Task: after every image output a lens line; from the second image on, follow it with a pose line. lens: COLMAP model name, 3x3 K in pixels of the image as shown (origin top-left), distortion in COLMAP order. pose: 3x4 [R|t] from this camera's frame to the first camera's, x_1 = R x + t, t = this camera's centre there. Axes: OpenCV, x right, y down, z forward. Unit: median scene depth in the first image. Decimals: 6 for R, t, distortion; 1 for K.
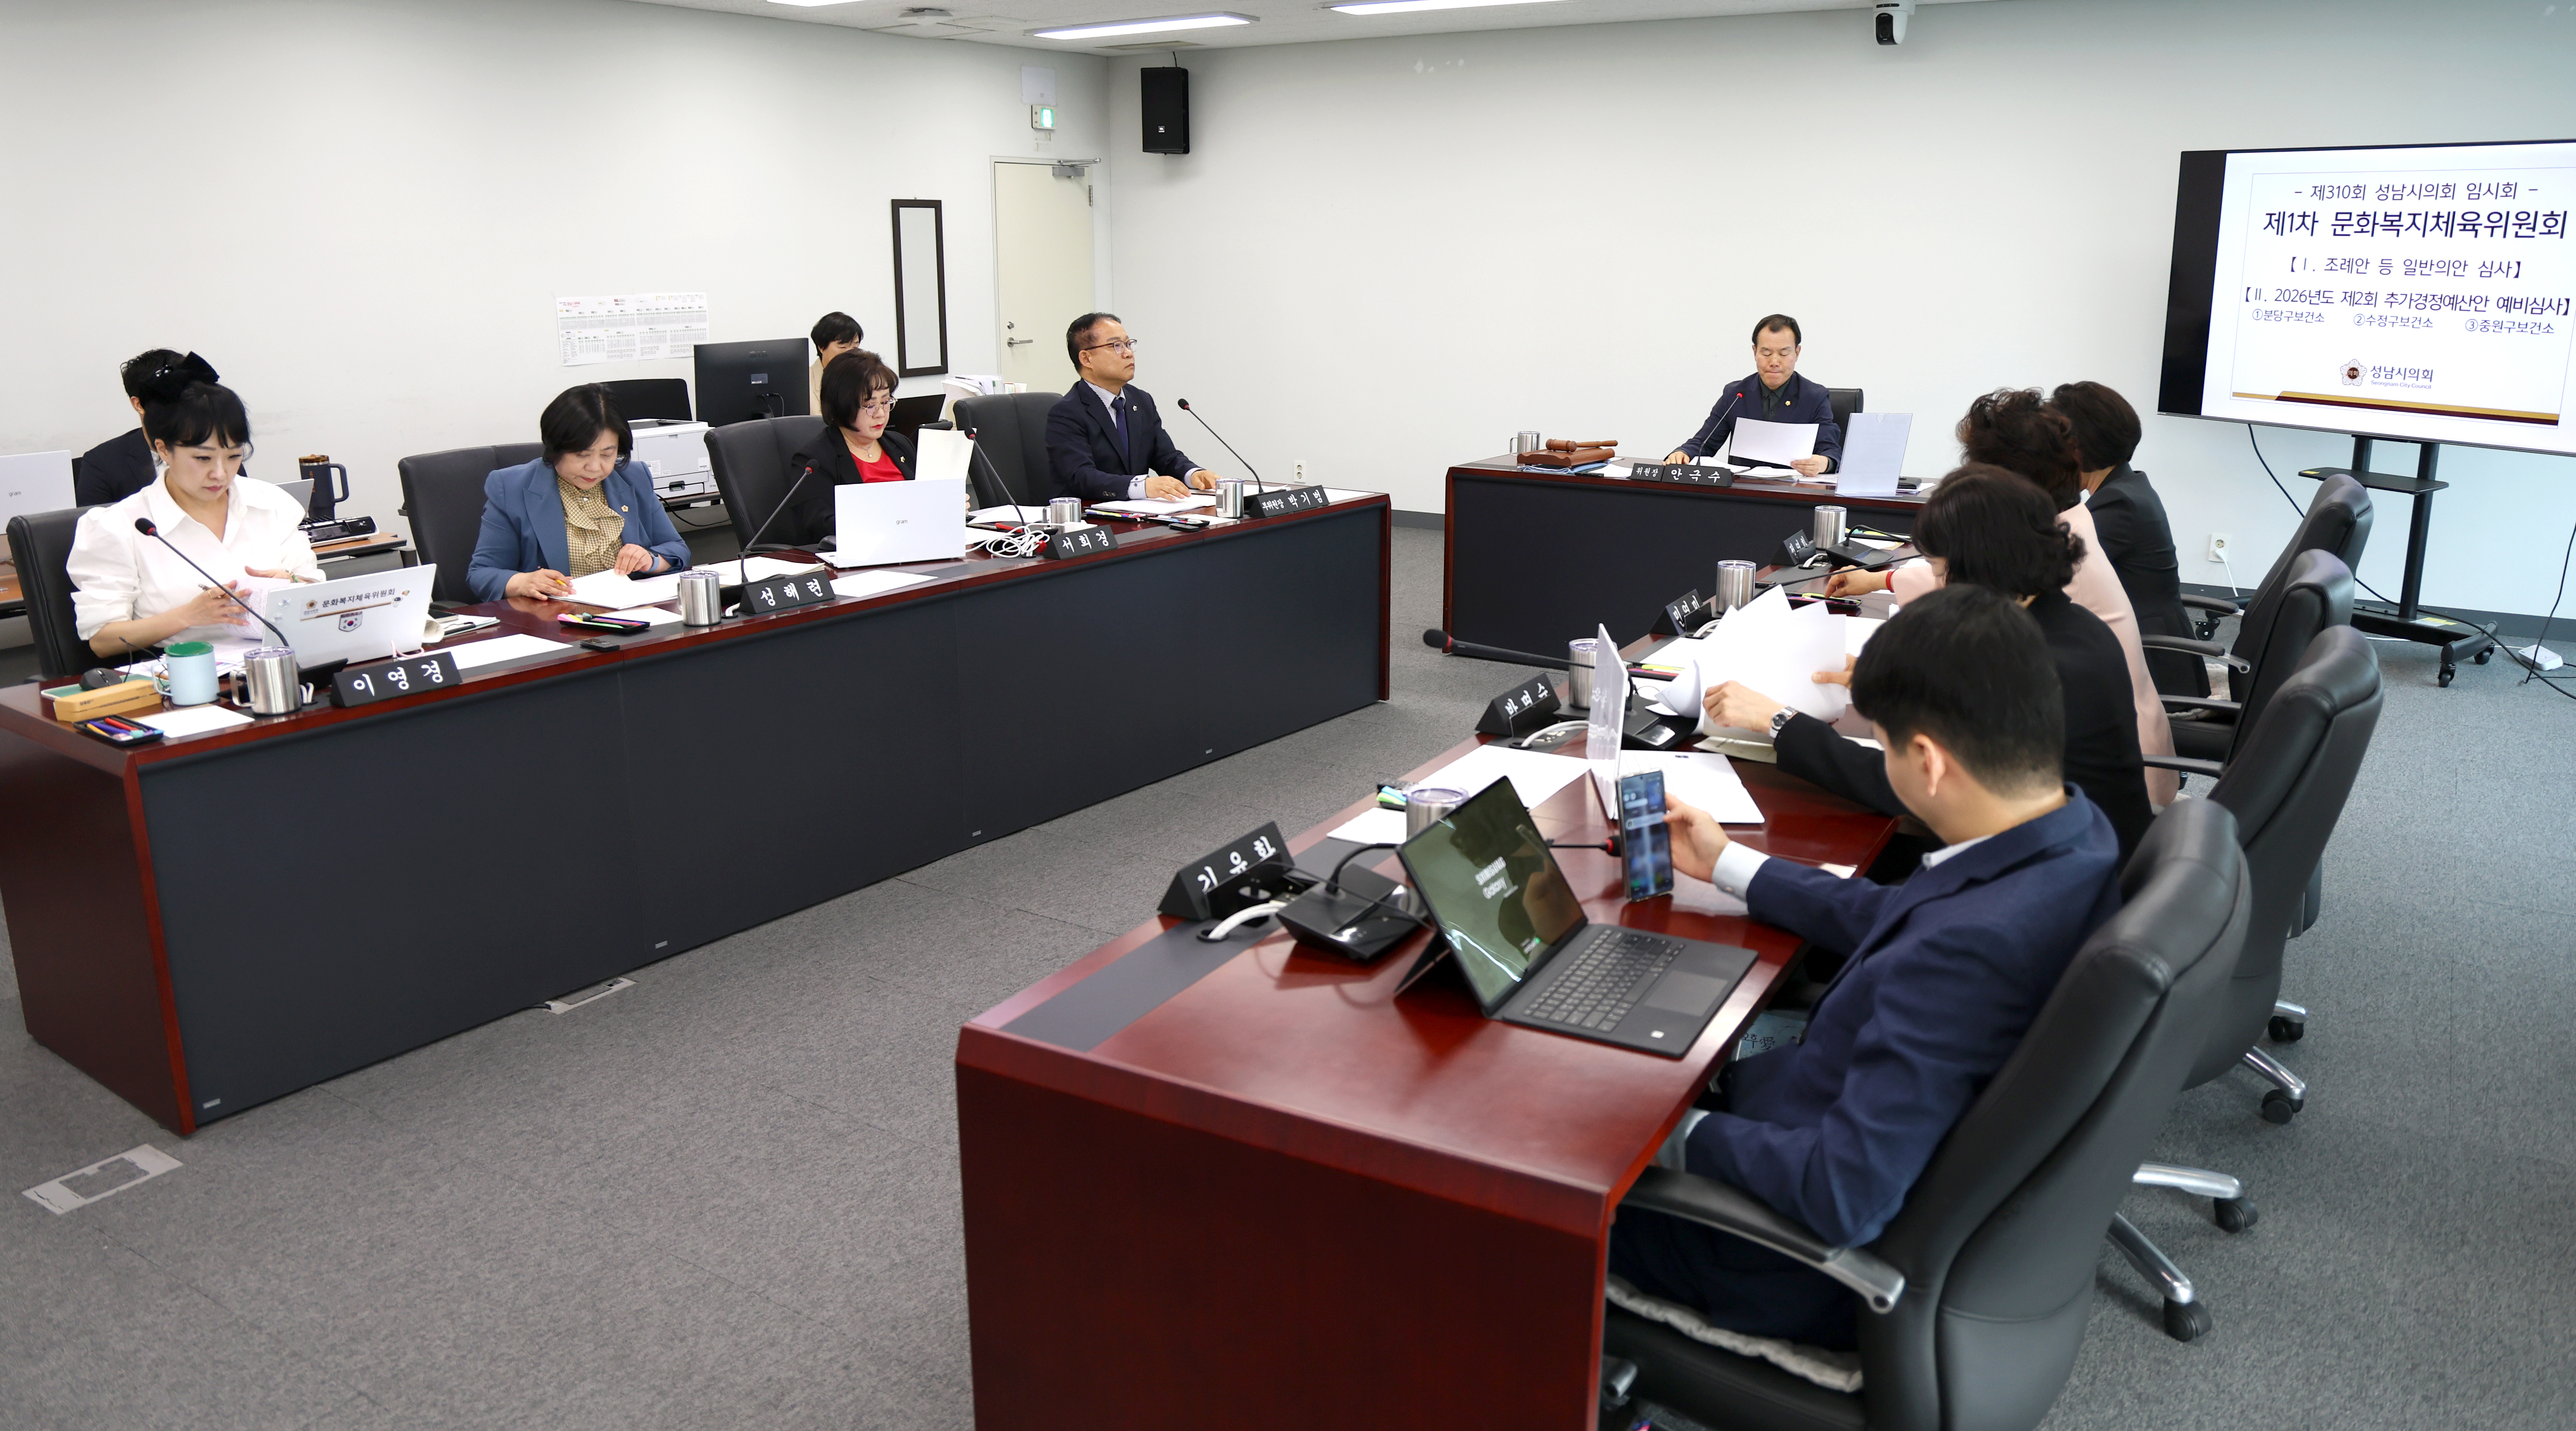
lens RADIAL K [[1855.4, 0, 1288.0], [0, 1855.4, 715.5], [0, 0, 1]] dist [-0.060159, 0.031372]
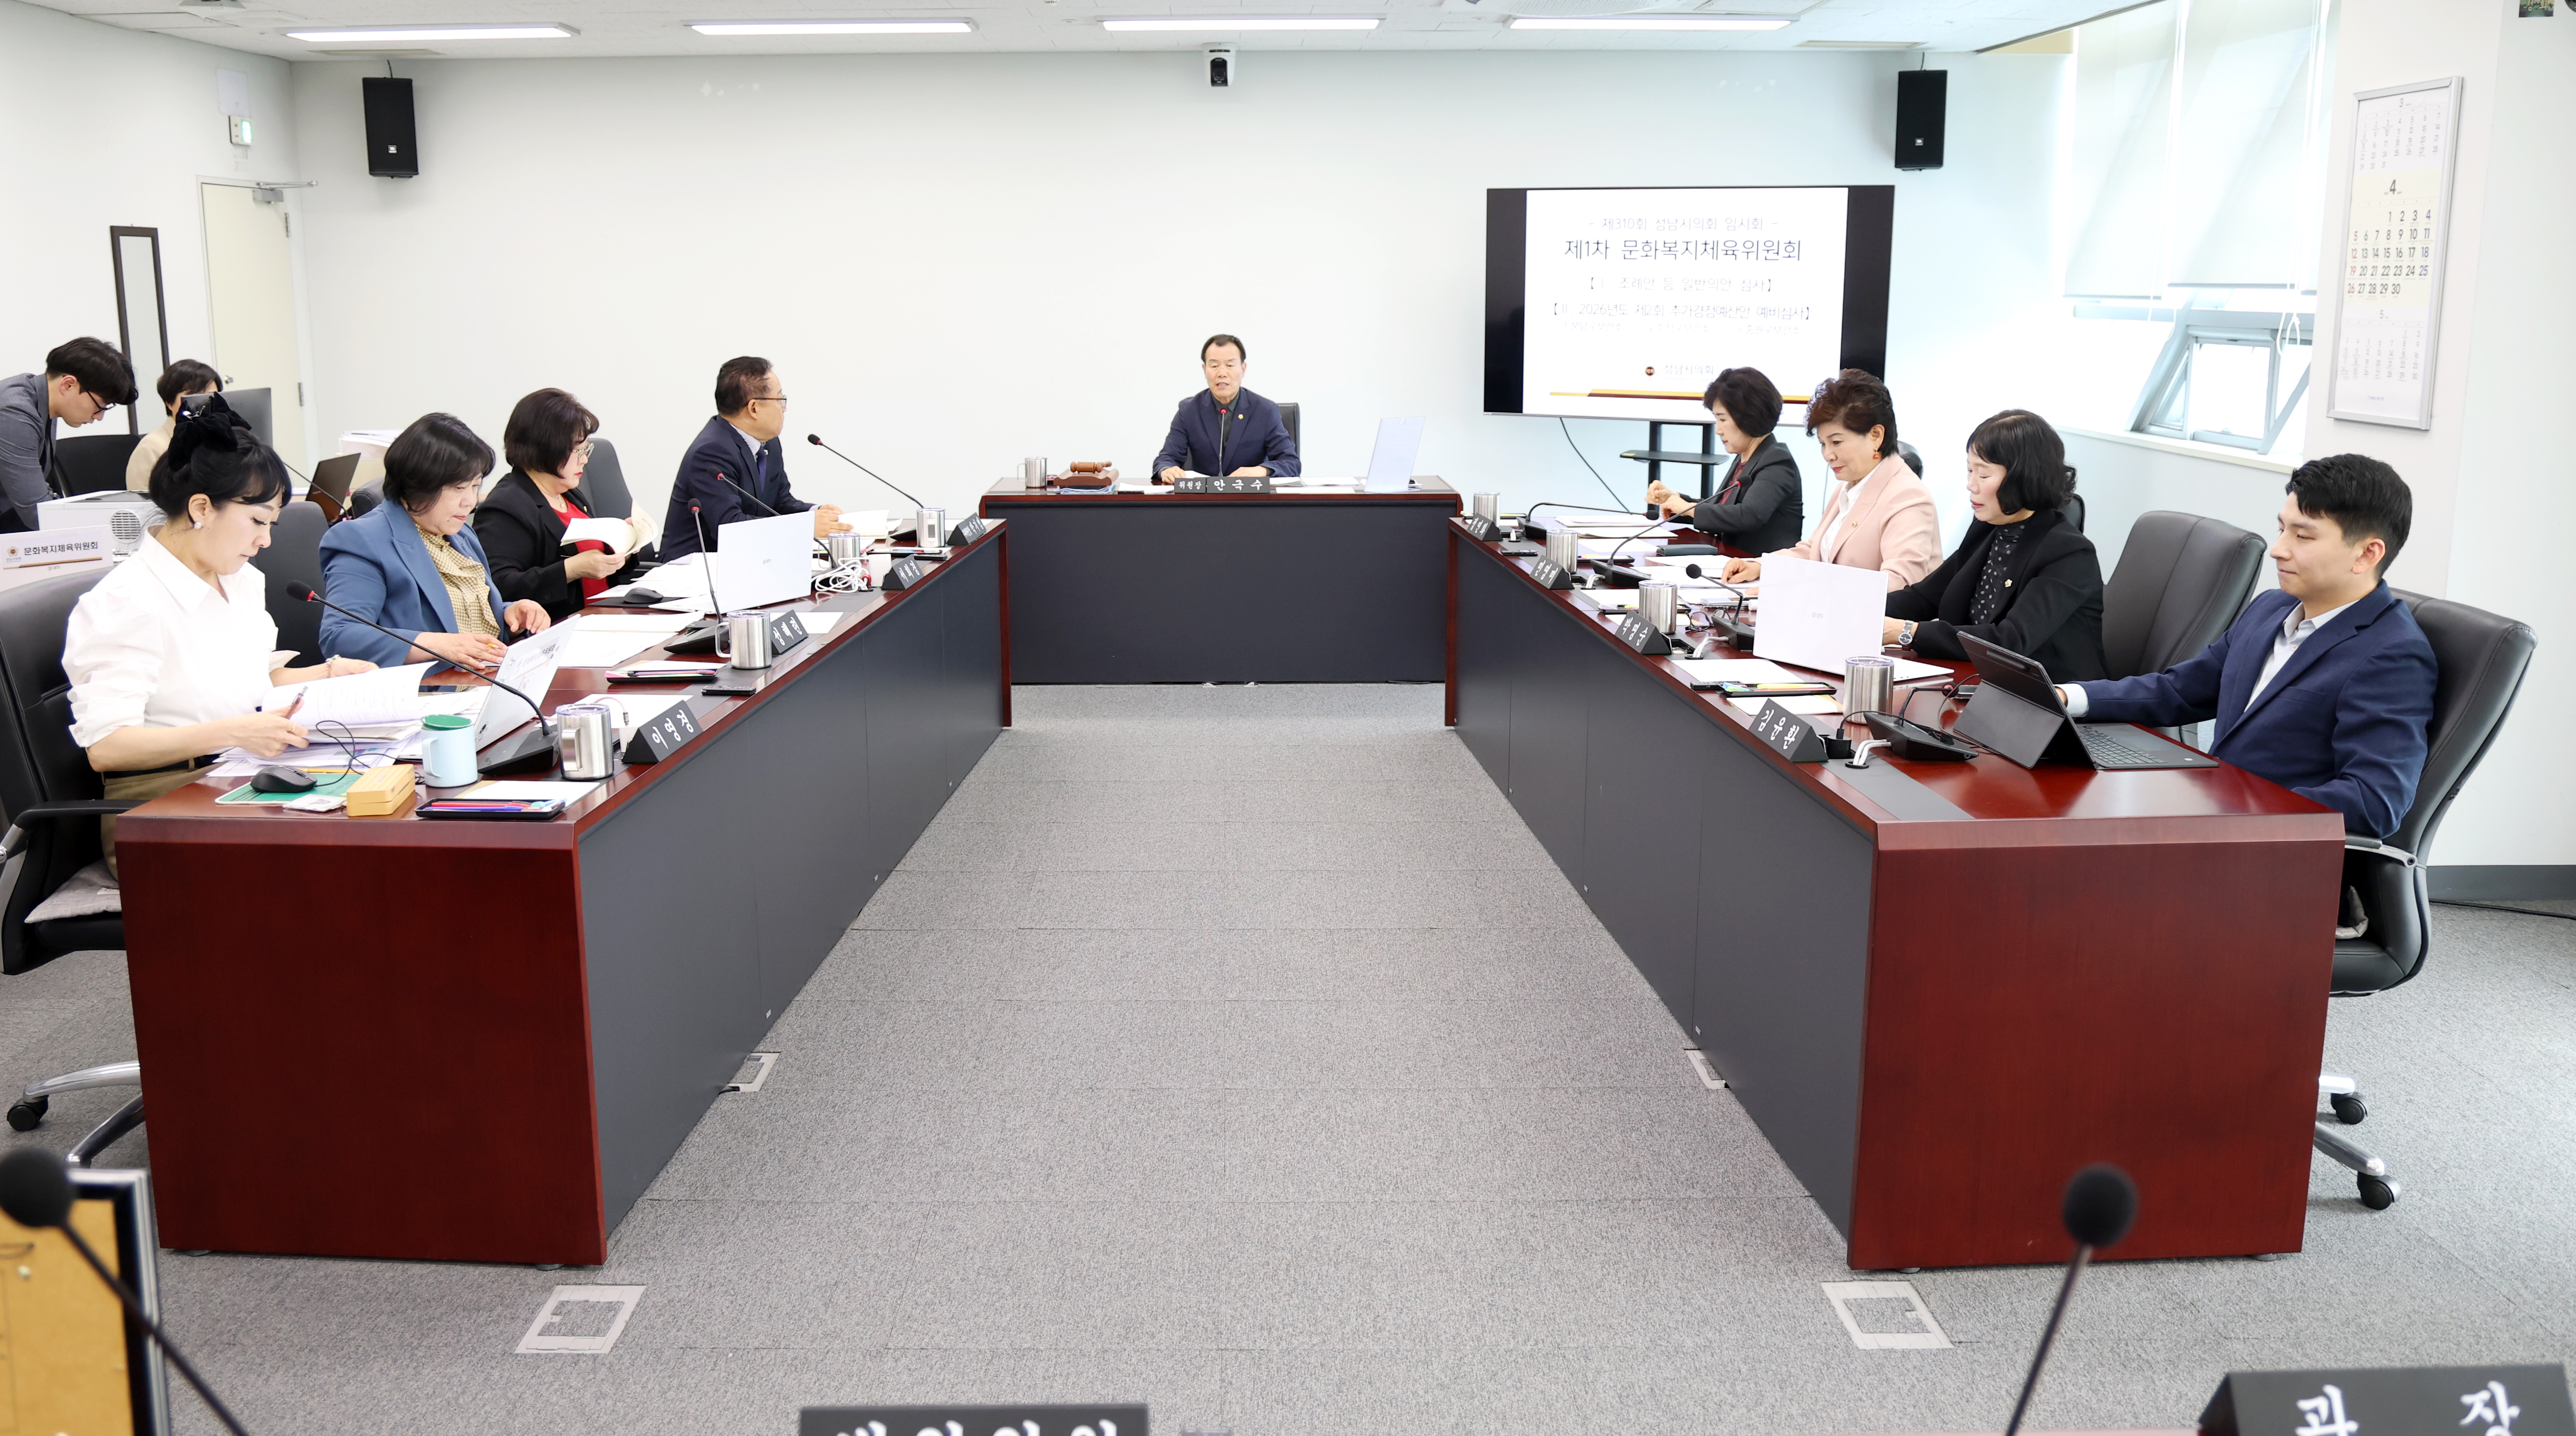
lens RADIAL K [[2091.7, 0, 1288.0], [0, 2091.7, 718.0], [0, 0, 1]] dist [-0.111204, 0.080621]
pose [[0.824696, -0.115898, 0.553574, -0.407707], [0.141437, 0.989941, -0.003451, 0.011874], [-0.547606, 0.081142, 0.832793, -0.003387]]
